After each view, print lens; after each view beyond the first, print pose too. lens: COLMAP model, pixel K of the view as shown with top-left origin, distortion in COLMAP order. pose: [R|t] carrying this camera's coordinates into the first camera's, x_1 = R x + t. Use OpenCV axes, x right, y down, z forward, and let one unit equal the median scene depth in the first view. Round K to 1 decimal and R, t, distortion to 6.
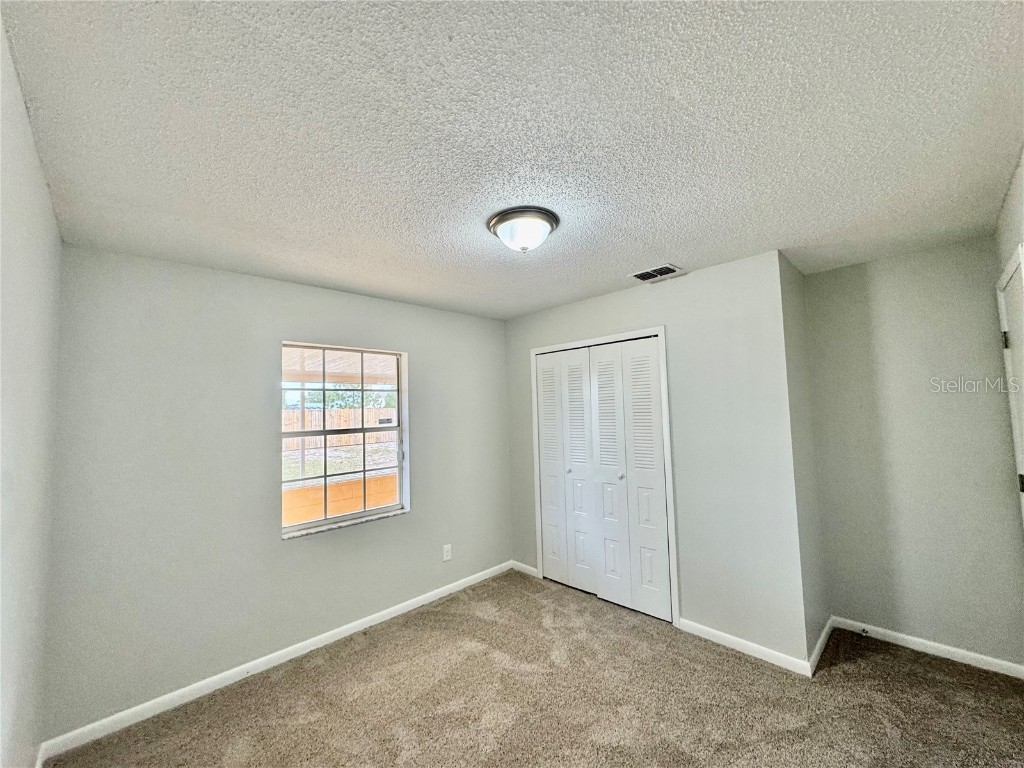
lens RADIAL K [[414.4, 0, 512.3], [0, 414.4, 381.1], [0, 0, 1]] dist [-0.003385, -0.000221]
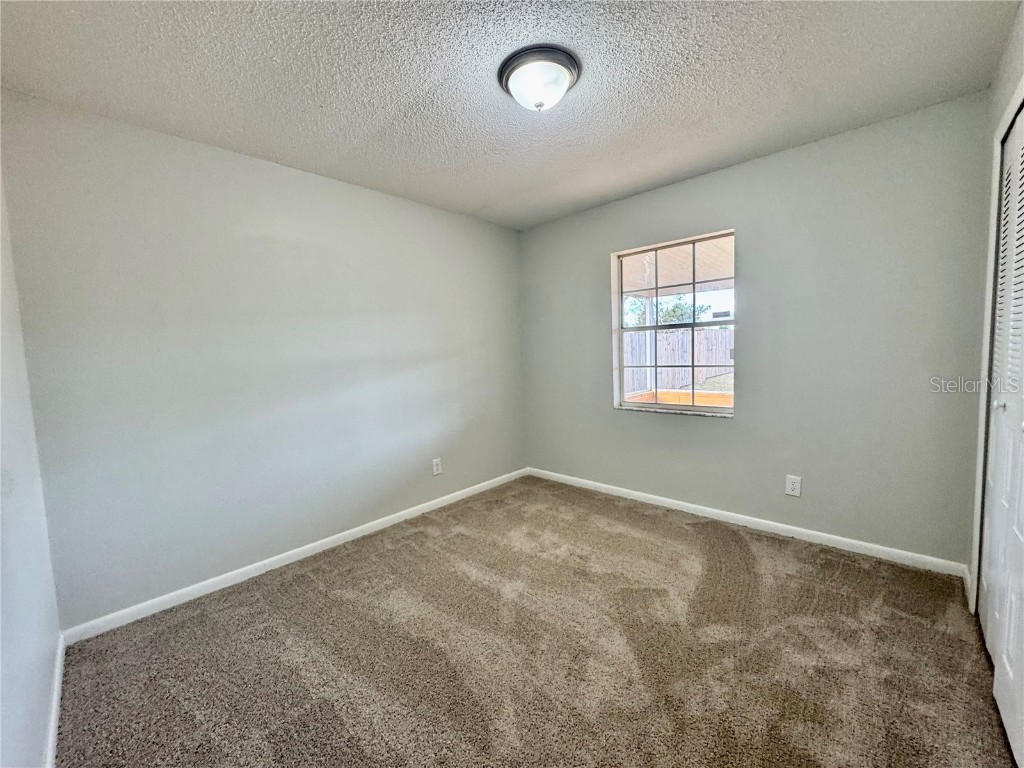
lens RADIAL K [[414.4, 0, 512.3], [0, 414.4, 381.1], [0, 0, 1]] dist [-0.003385, -0.000221]
pose [[0.035061, 0.105110, -0.993842, 0.614266], [0.099317, 0.989164, 0.108119, 0.102612], [0.994438, -0.102496, 0.024242, 0.542977]]
